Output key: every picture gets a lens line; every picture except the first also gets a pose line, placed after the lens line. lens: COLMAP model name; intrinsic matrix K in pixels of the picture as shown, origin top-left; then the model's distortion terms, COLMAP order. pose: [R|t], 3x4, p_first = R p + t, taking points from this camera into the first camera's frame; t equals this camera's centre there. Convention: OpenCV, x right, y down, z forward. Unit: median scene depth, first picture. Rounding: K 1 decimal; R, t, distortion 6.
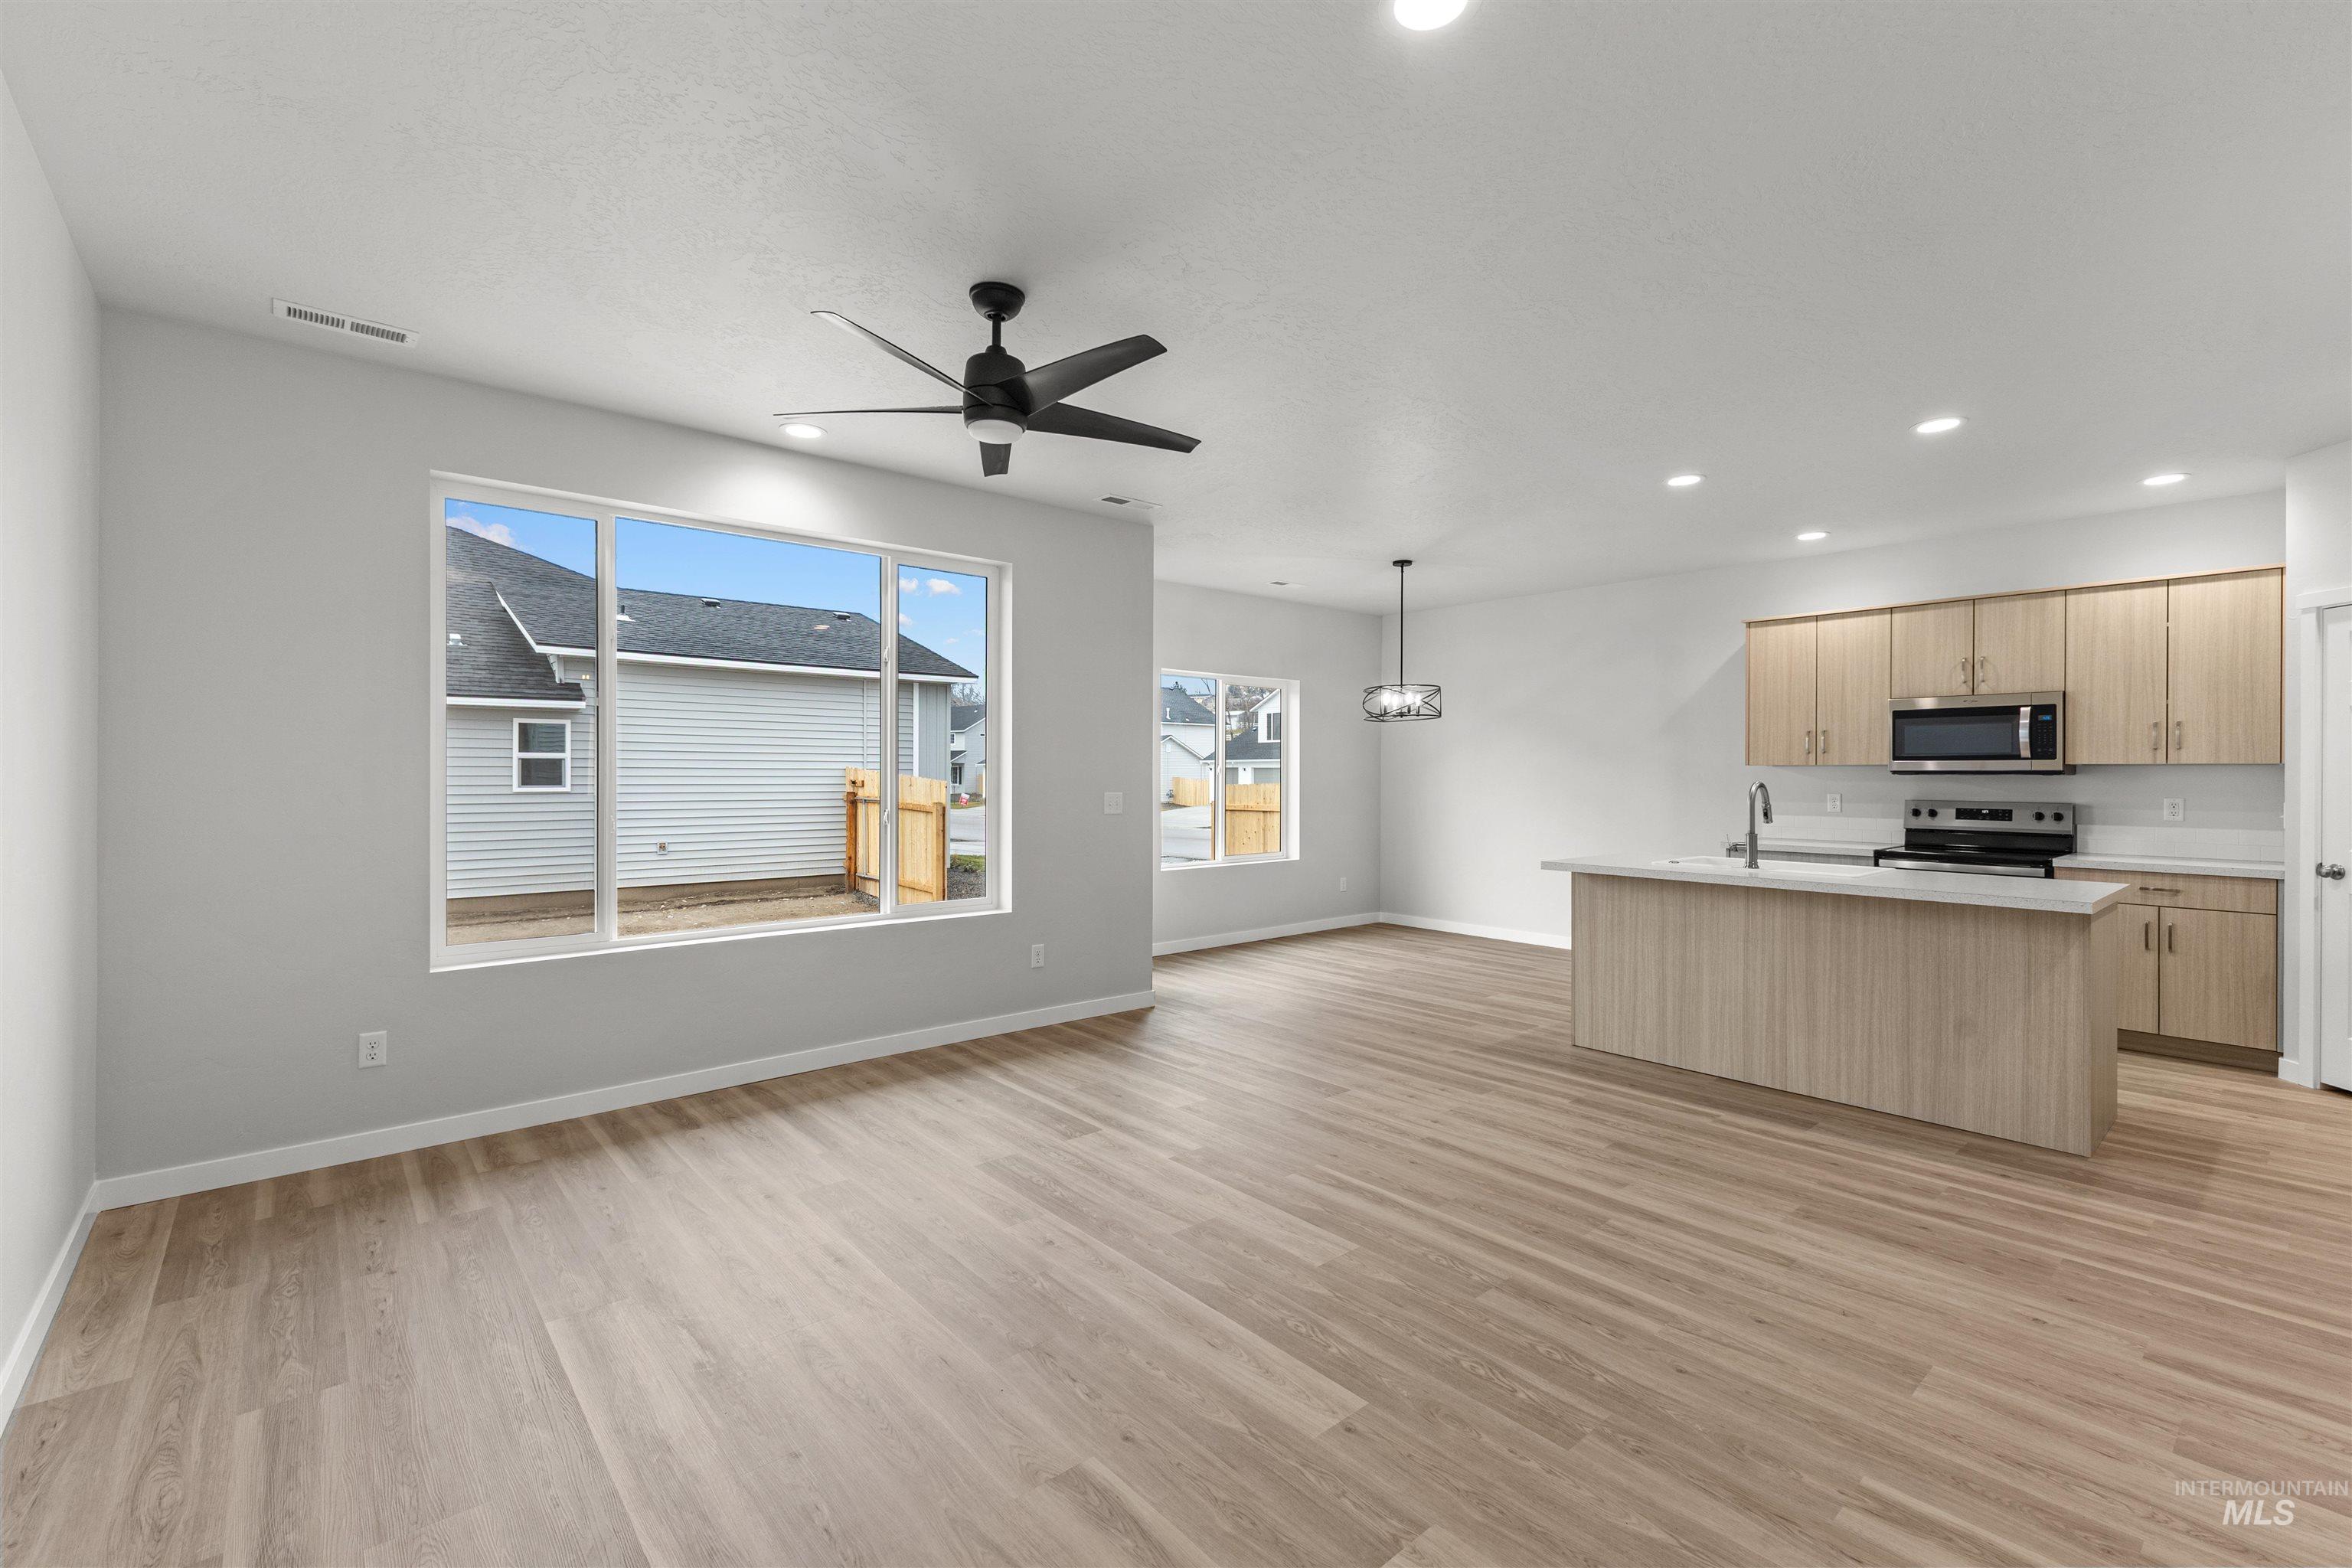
lens RADIAL K [[1011.0, 0, 1179.6], [0, 1011.0, 773.5], [0, 0, 1]] dist [0.020282, -0.006641]
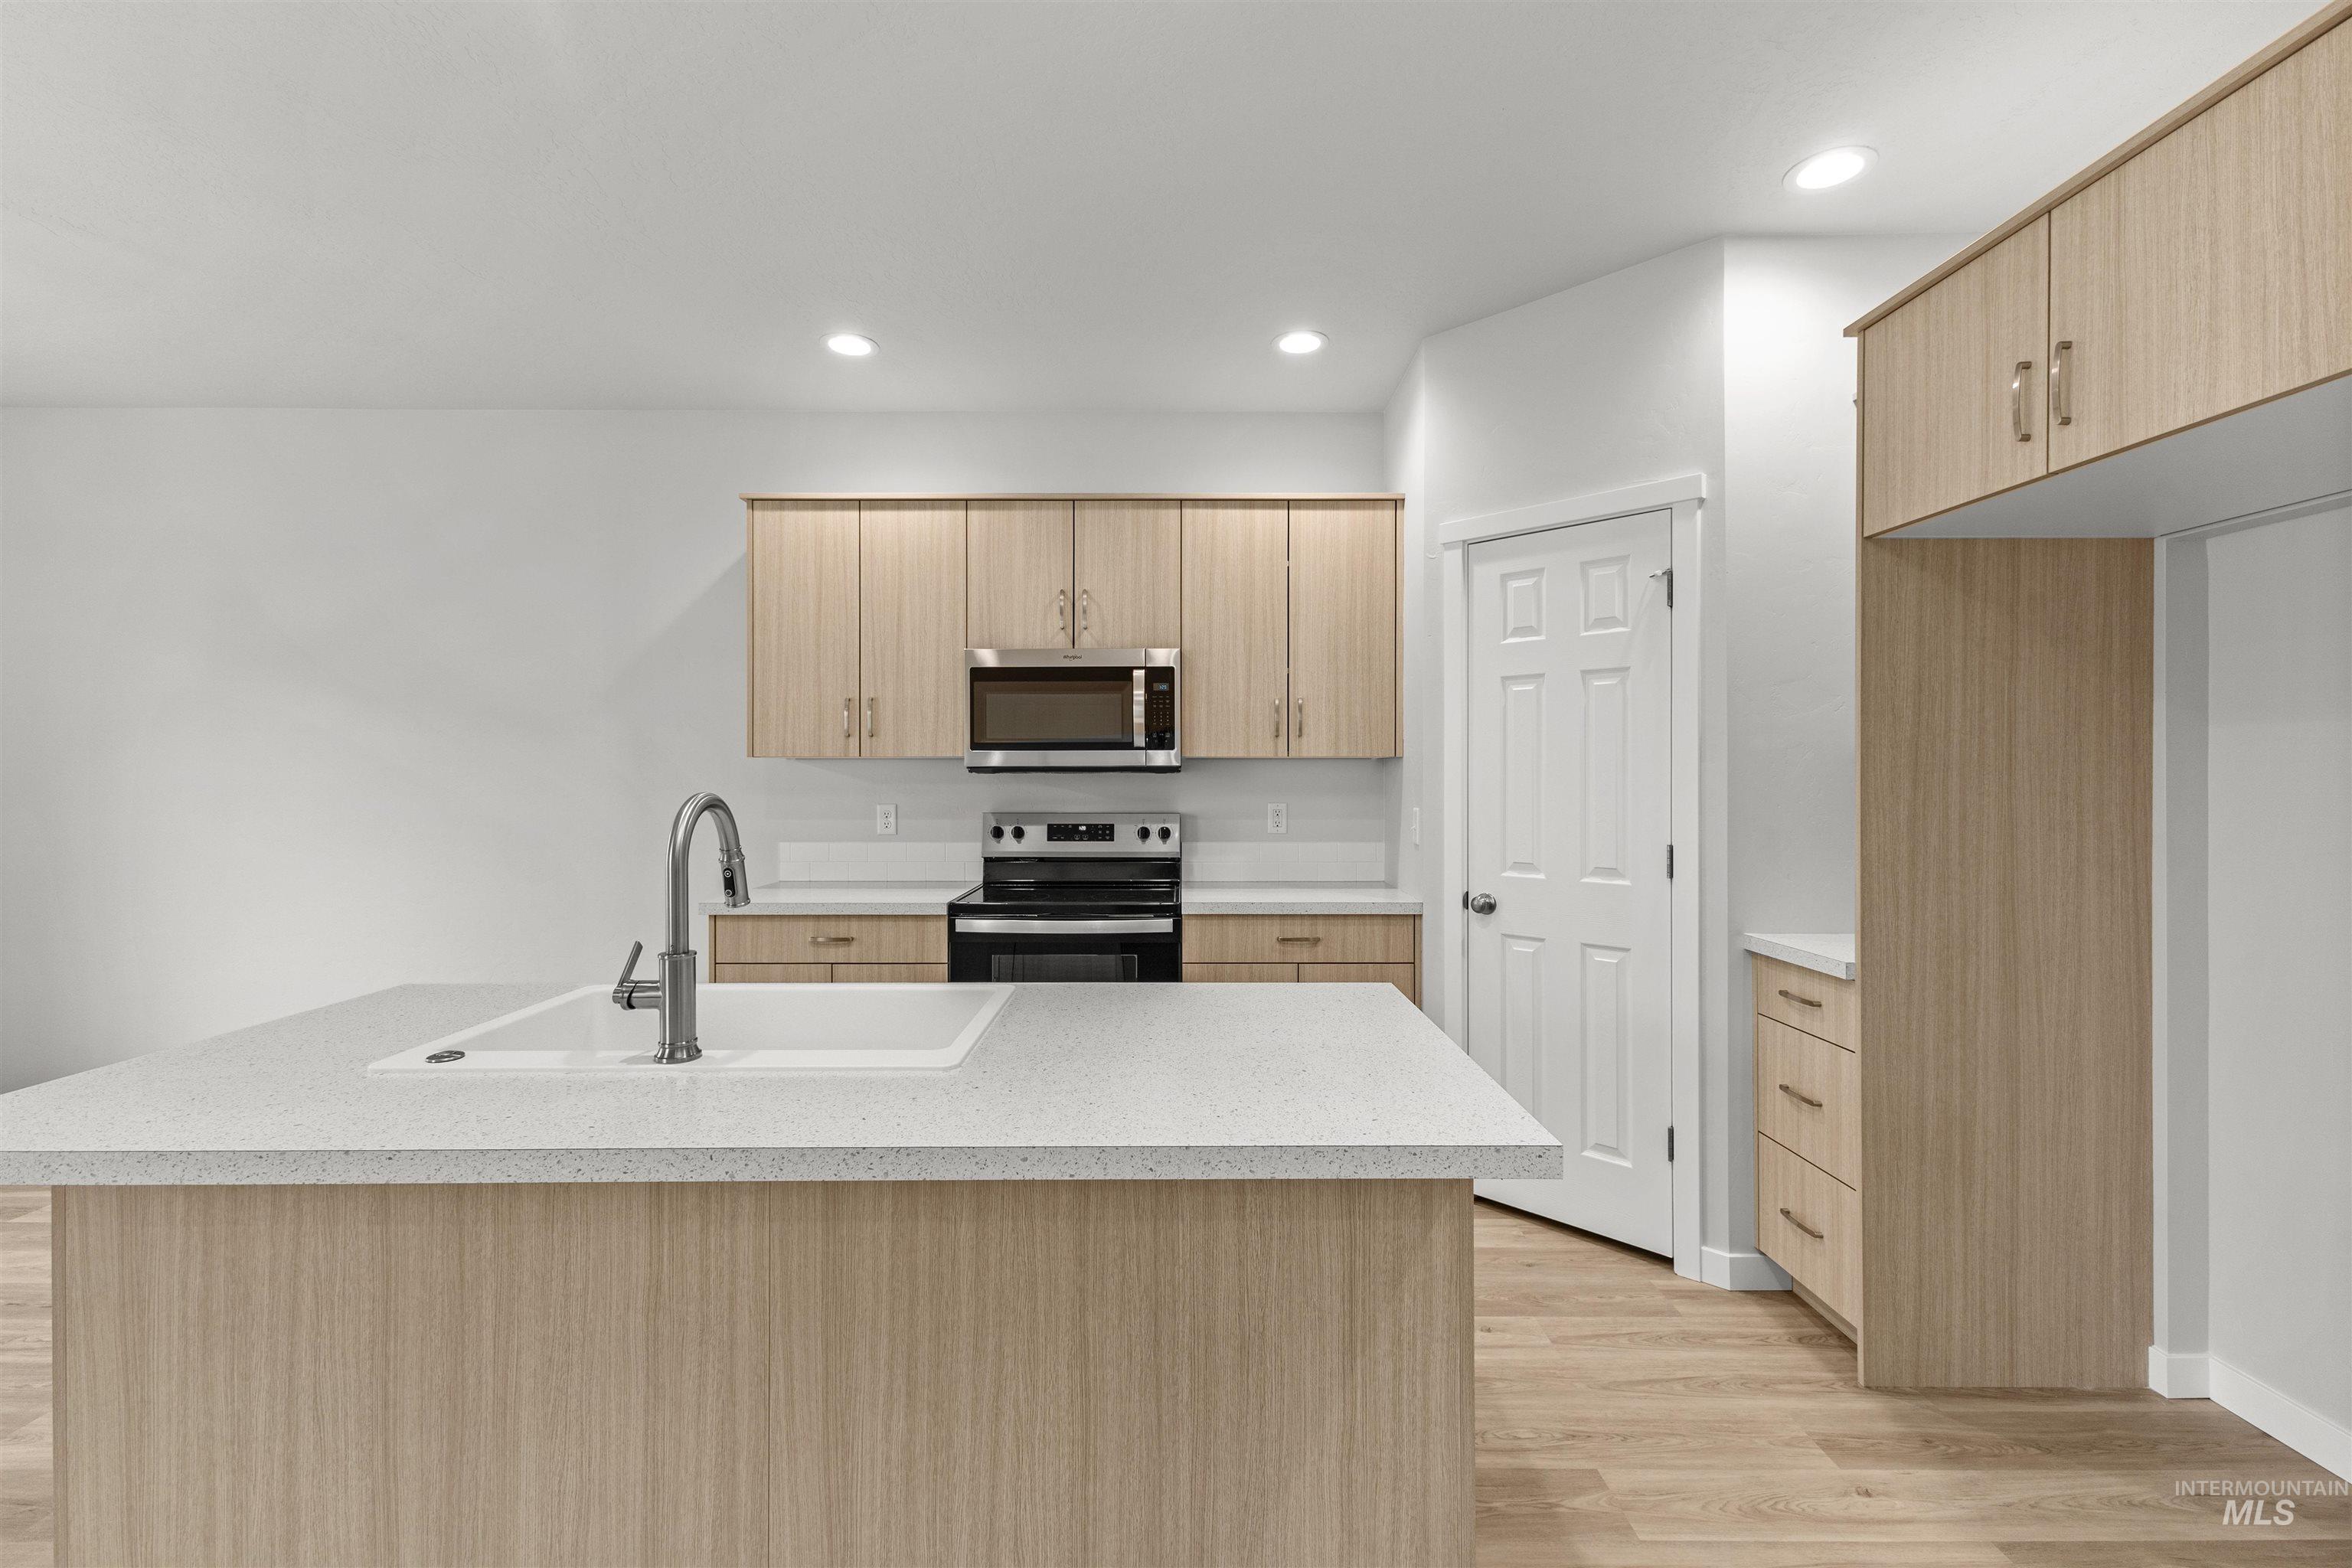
lens RADIAL K [[1017.3, 0, 1175.4], [0, 1017.3, 775.0], [0, 0, 1]] dist [0.013020, -0.004741]
pose [[0.656587, -0.003600, 0.754242, 0.402040], [0.003532, 0.999992, 0.001699, 0.002060], [-0.754242, 0.001549, 0.656594, 0.635846]]
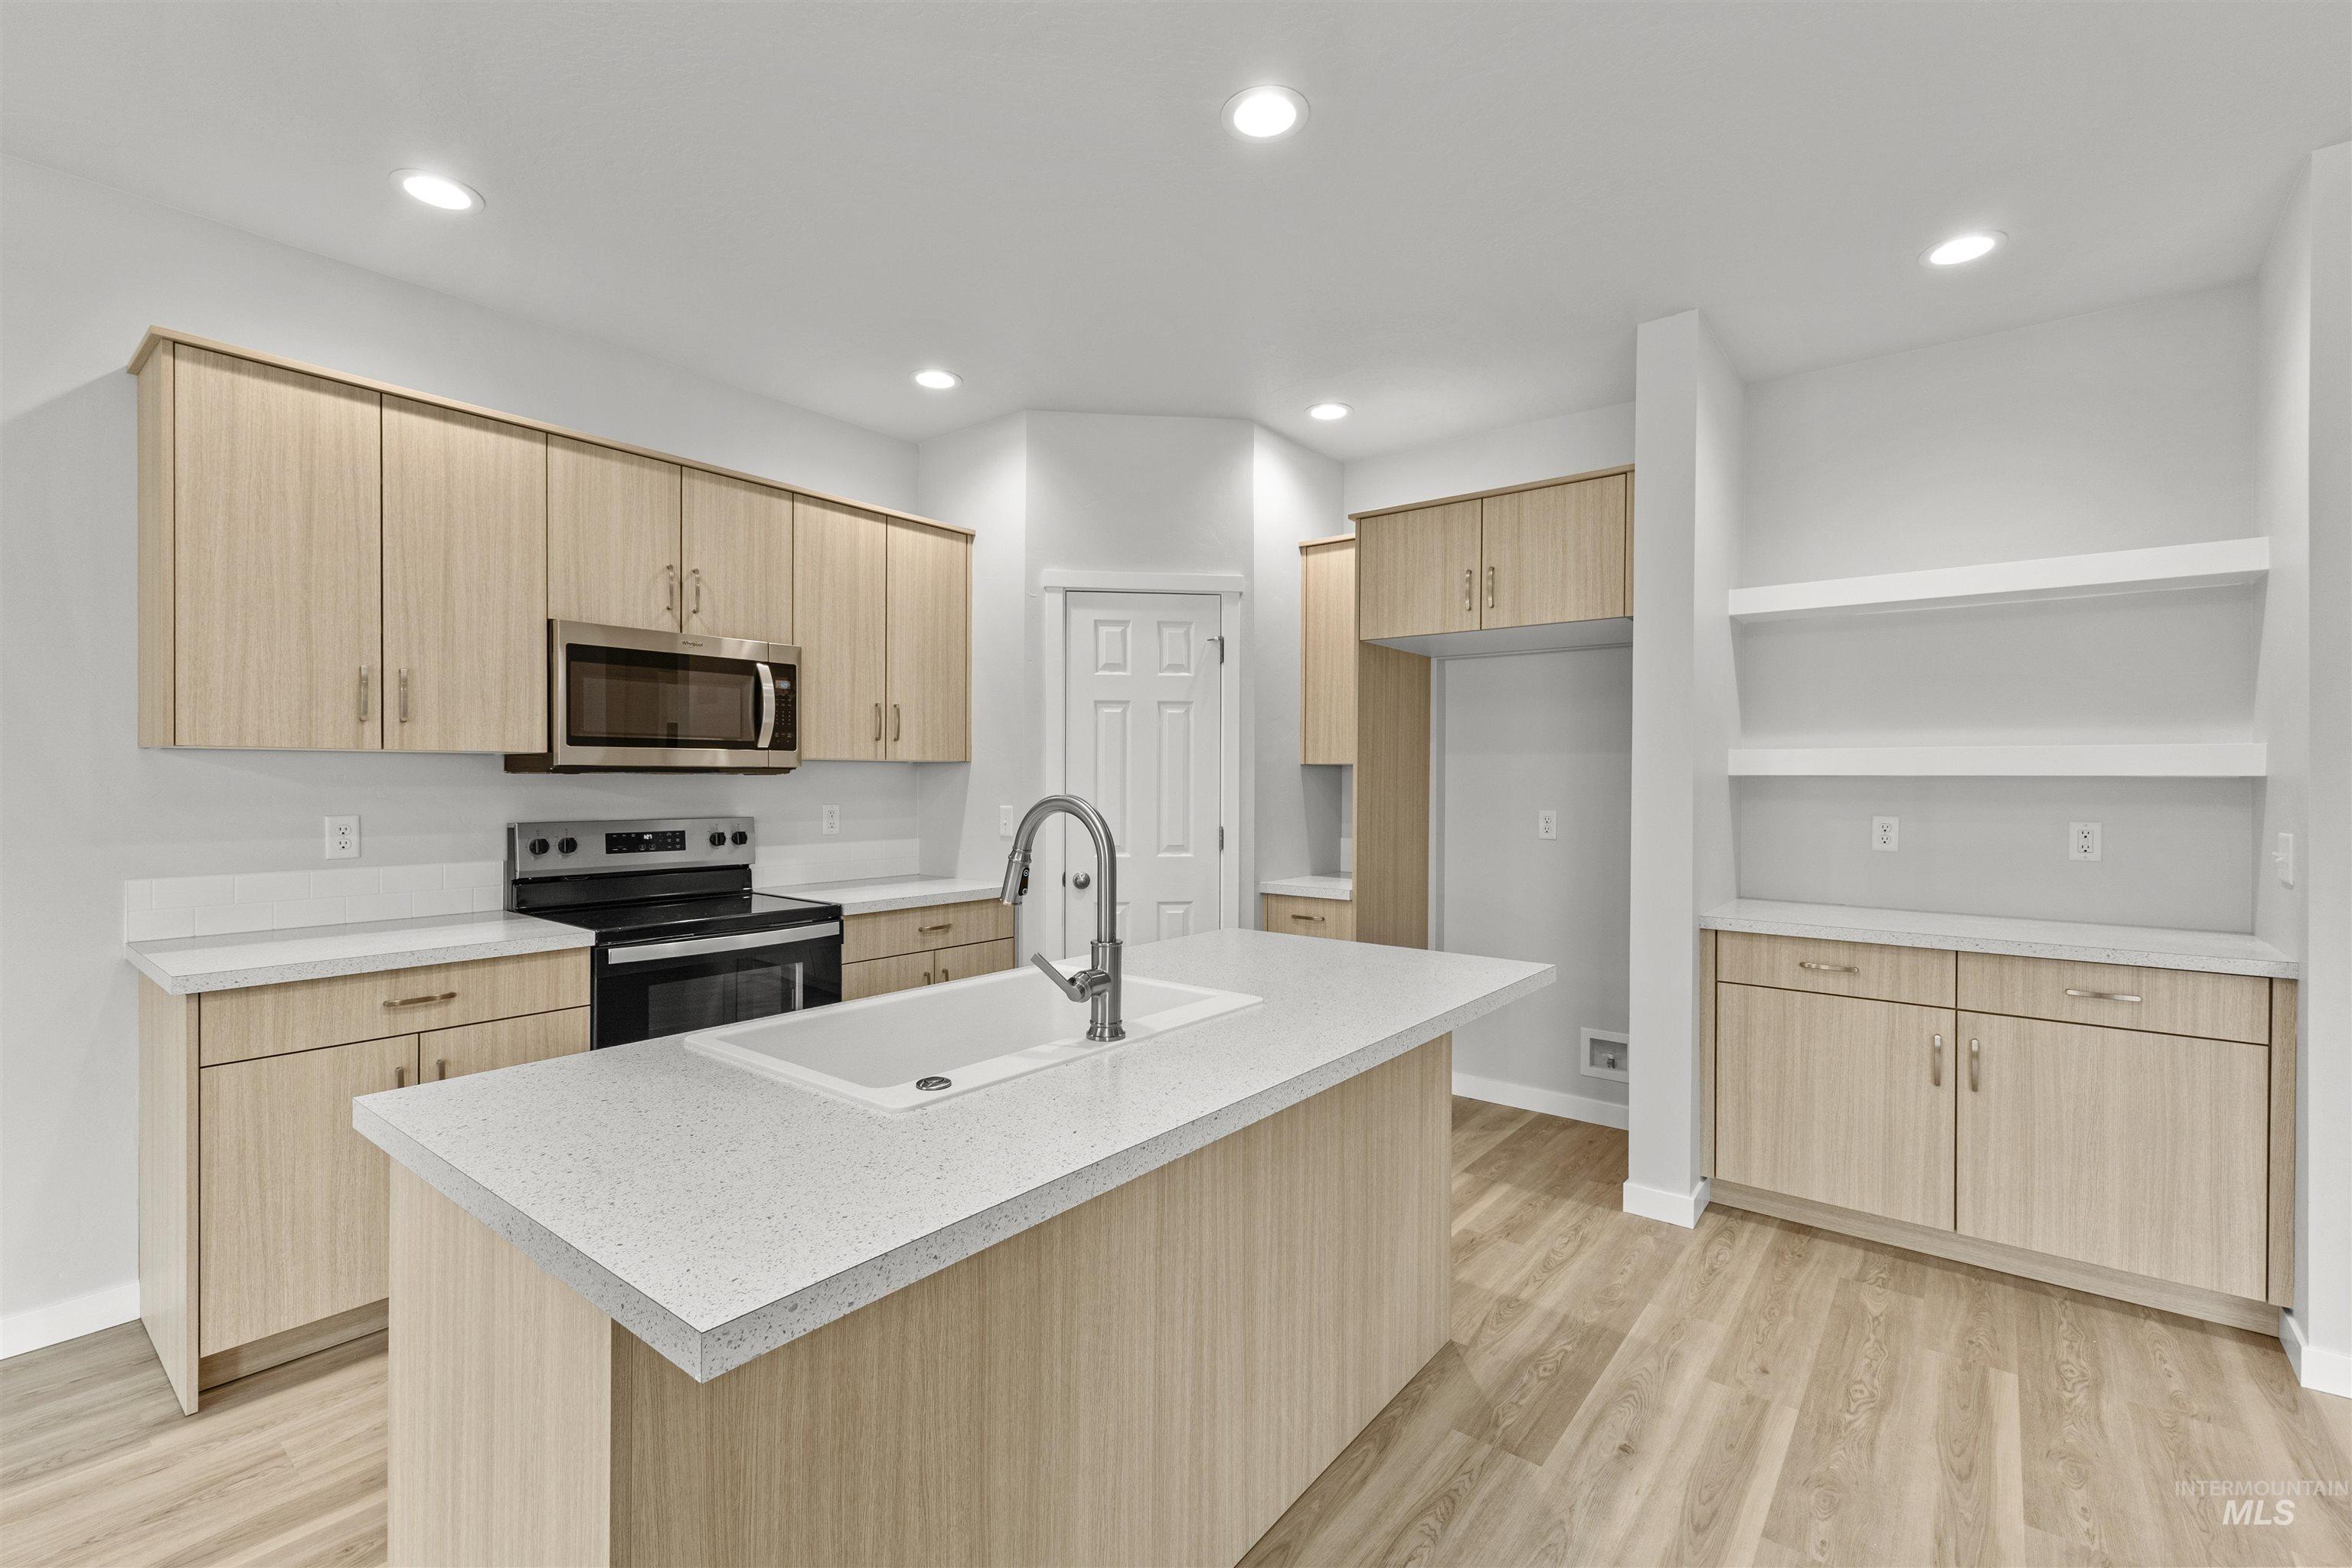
lens RADIAL K [[1027.5, 0, 1176.0], [0, 1027.5, 784.0], [0, 0, 1]] dist [0.012677, -0.000275]
pose [[-0.182564, -0.010490, 0.983138, 0.193415], [-0.004042, 0.999943, 0.009918, 0.000187], [-0.983186, -0.002163, -0.182596, 0.997591]]
